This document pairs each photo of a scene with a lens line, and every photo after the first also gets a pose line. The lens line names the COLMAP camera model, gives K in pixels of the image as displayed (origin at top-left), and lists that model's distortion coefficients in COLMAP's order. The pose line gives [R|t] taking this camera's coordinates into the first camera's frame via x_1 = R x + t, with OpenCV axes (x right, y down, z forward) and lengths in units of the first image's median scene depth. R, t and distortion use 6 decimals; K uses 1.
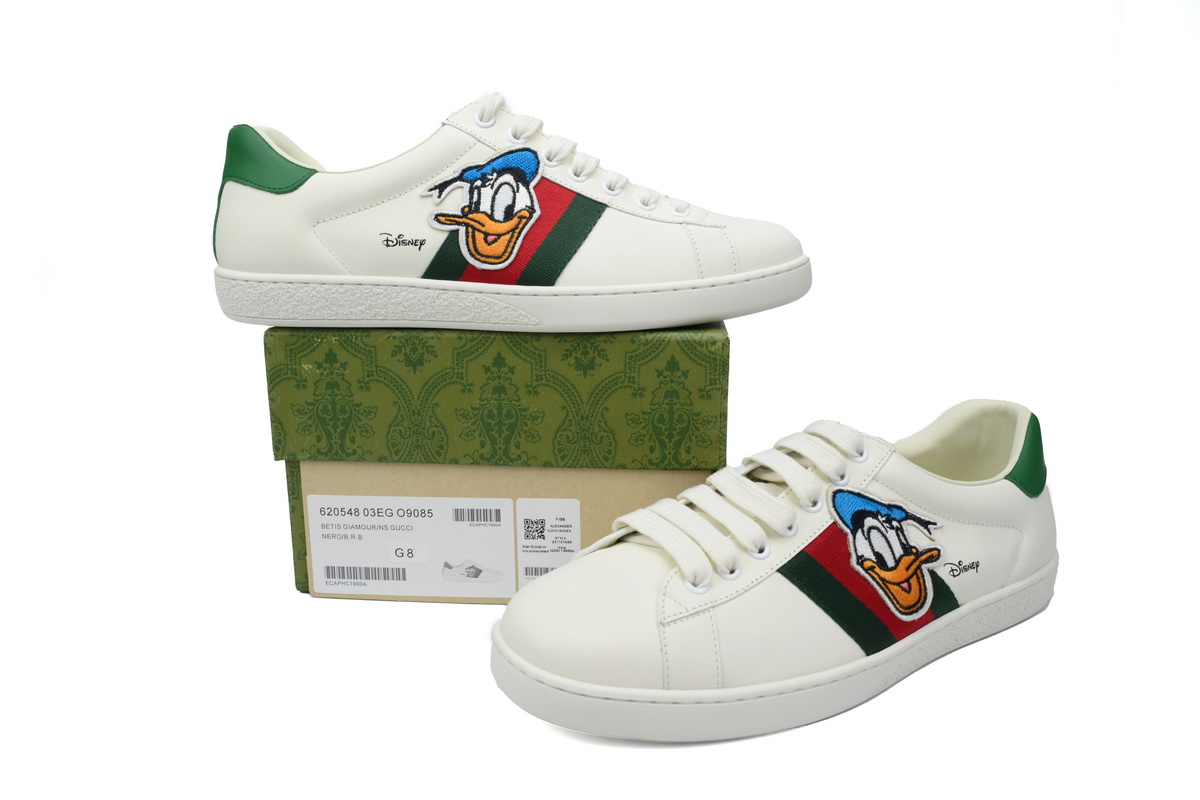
lens RADIAL K [[948.2, 0, 600.0], [0, 948.2, 400.0], [0, 0, 1]] dist [-0.001257, -0.000243]
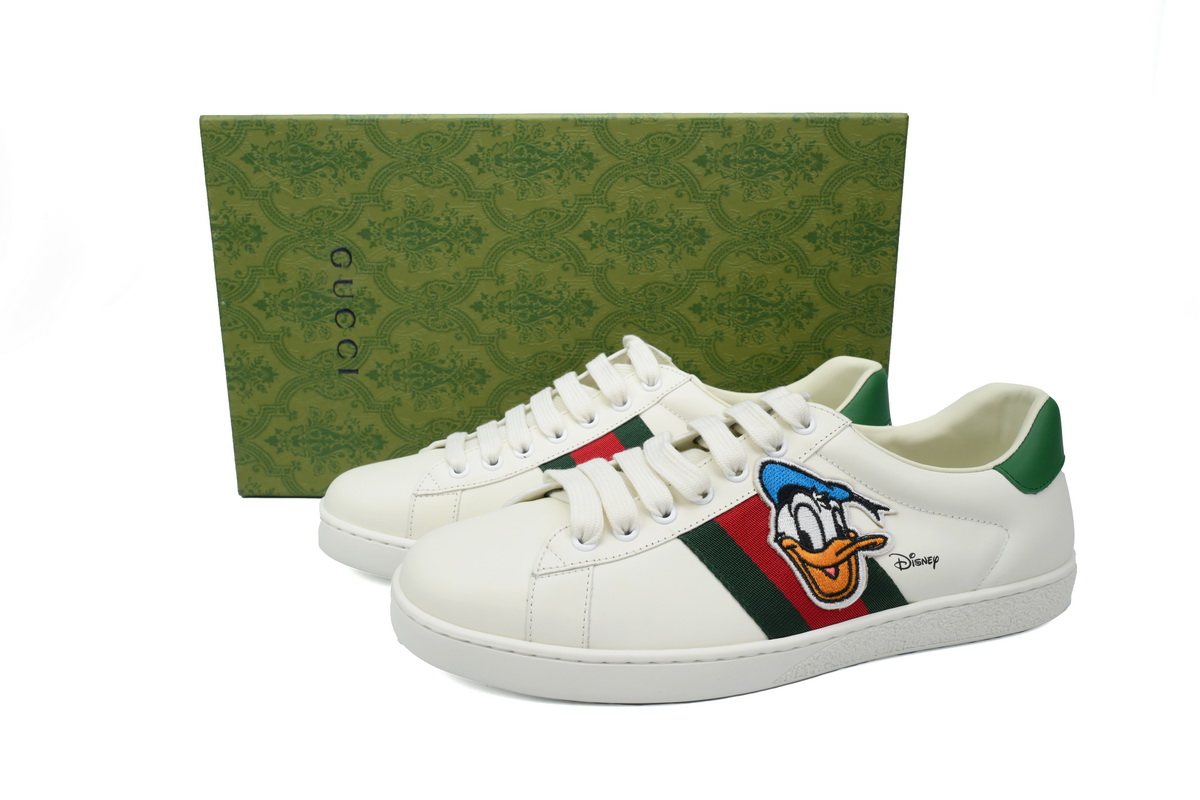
lens RADIAL K [[948.2, 0, 600.0], [0, 948.2, 400.0], [0, 0, 1]] dist [-0.001257, -0.000243]
pose [[0.961088, 0.060435, -0.269550, 0.339918], [-0.061619, 0.998091, 0.004074, 0.042233], [0.269281, 0.012694, 0.962978, 0.065251]]
